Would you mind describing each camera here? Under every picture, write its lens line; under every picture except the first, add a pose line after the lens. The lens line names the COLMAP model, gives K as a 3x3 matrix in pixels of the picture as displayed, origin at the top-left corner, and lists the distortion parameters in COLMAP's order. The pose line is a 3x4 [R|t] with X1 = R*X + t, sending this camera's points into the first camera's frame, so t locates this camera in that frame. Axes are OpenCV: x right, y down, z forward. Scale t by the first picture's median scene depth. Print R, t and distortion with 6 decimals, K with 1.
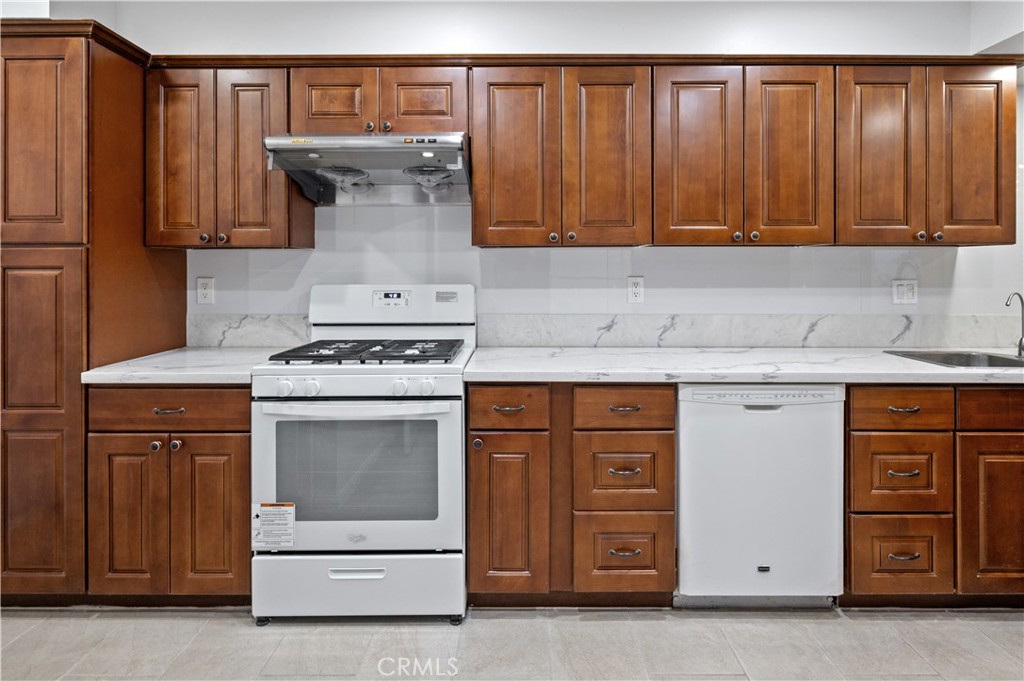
lens RADIAL K [[531.7, 0, 513.3], [0, 531.7, 271.2], [0, 0, 1]] dist [0.000395, -0.002813]
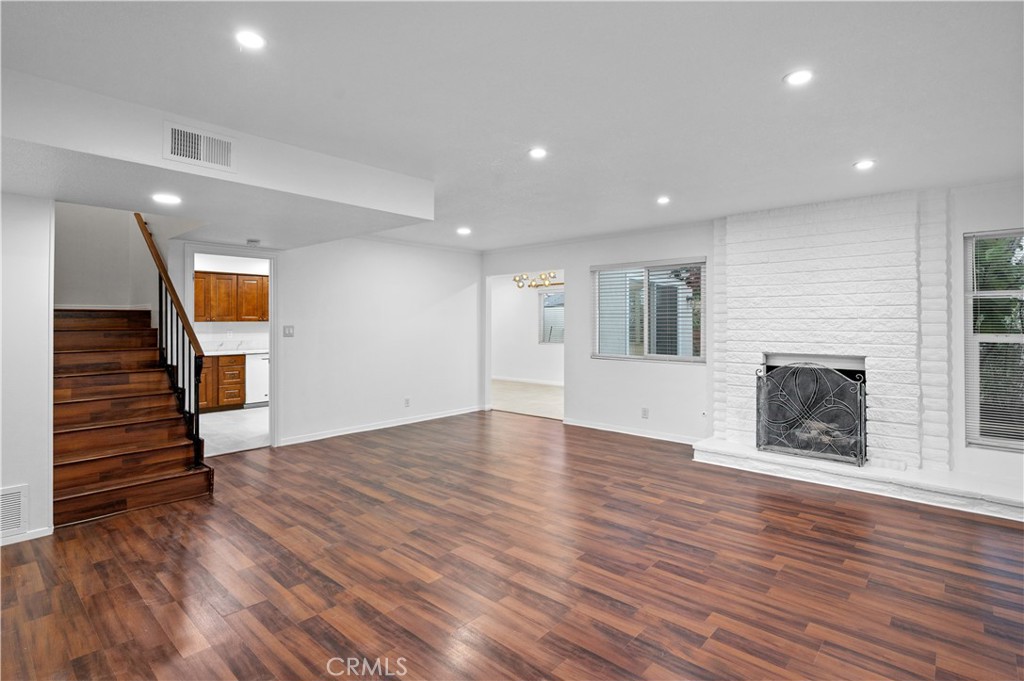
lens RADIAL K [[505.4, 0, 518.1], [0, 505.4, 322.6], [0, 0, 1]] dist [0.000455, -0.000439]
pose [[0.666110, 0.002534, 0.745849, -1.118132], [-0.001297, 0.999997, -0.002239, -0.037324], [-0.745852, 0.000524, 0.666111, -2.965121]]
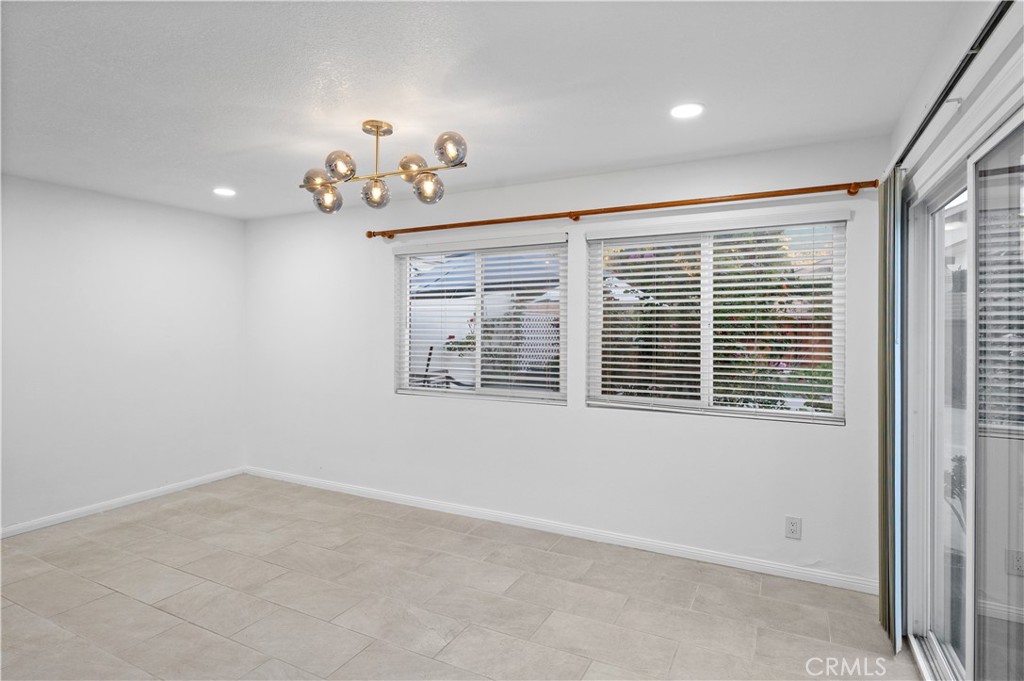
lens RADIAL K [[531.7, 0, 517.7], [0, 531.7, 326.7], [0, 0, 1]] dist [0.000395, -0.002813]
pose [[0.447827, -0.003417, 0.894114, 1.256644], [-0.003533, 0.999978, 0.005592, -0.087390], [-0.894113, -0.005663, 0.447805, -1.012780]]
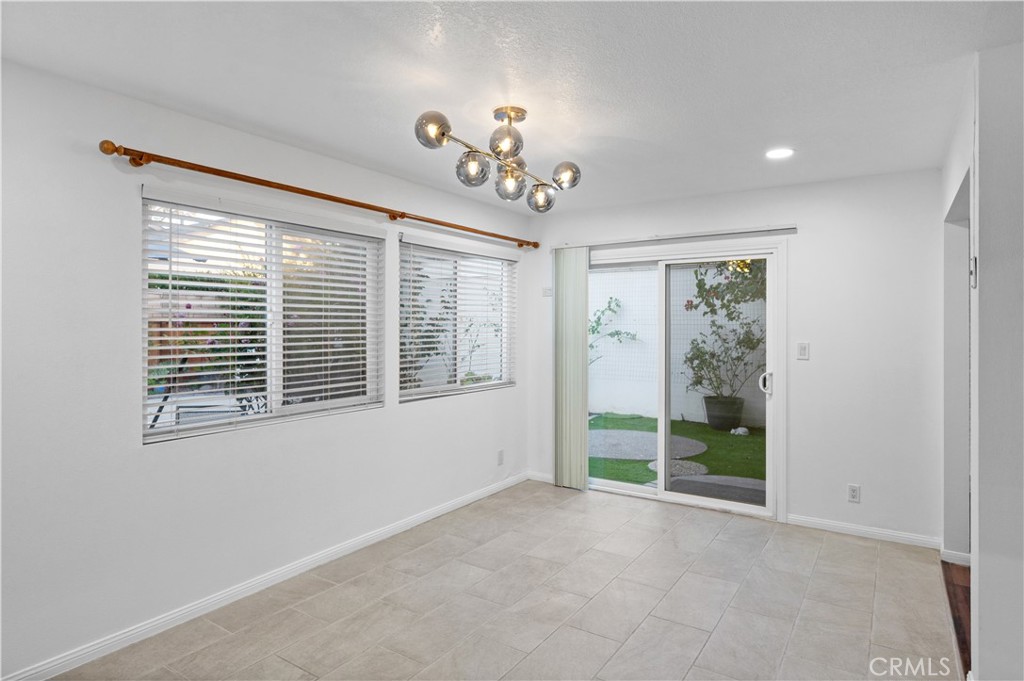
lens RADIAL K [[573.0, 0, 512.4], [0, 573.0, 332.9], [0, 0, 1]] dist [0.000761, 0.000295]
pose [[-0.833812, -0.011126, 0.551936, 1.512748], [-0.007023, 0.999930, 0.009547, -0.077501], [-0.552004, 0.004084, -0.833832, 0.791180]]
